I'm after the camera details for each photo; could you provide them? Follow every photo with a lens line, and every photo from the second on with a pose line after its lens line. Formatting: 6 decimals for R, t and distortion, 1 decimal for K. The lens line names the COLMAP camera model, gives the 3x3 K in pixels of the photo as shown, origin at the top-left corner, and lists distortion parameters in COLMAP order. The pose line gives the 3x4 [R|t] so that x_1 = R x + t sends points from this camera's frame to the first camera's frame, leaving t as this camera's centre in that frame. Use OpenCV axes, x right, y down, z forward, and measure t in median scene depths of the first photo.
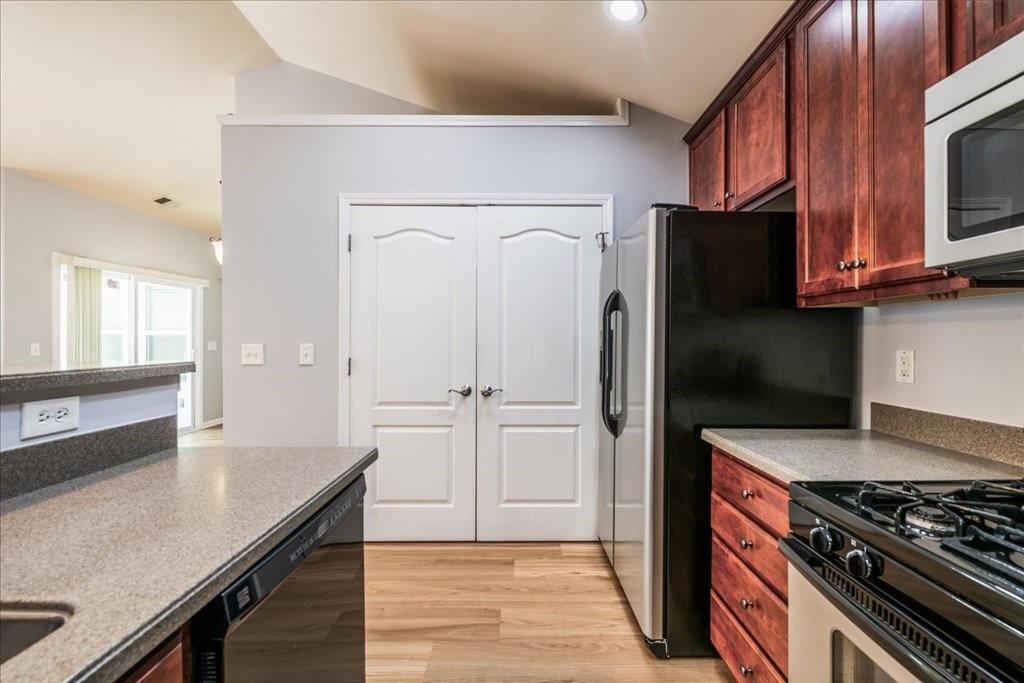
lens RADIAL K [[424.1, 0, 512.4], [0, 424.1, 338.0], [0, 0, 1]] dist [-0.000714, -0.000126]
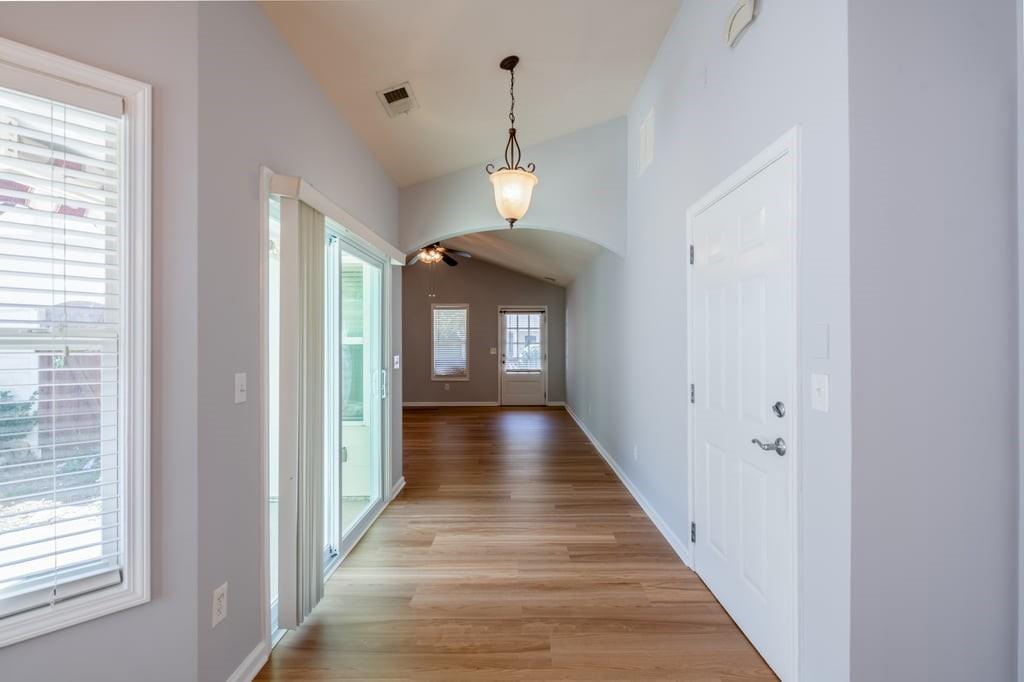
lens RADIAL K [[442.5, 0, 510.6], [0, 442.5, 345.9], [0, 0, 1]] dist [0.000604, 0.000049]
pose [[0.999984, -0.003428, 0.004514, -0.683967], [0.003389, 0.999957, 0.008599, -0.012350], [-0.004544, -0.008583, 0.999953, 0.438440]]
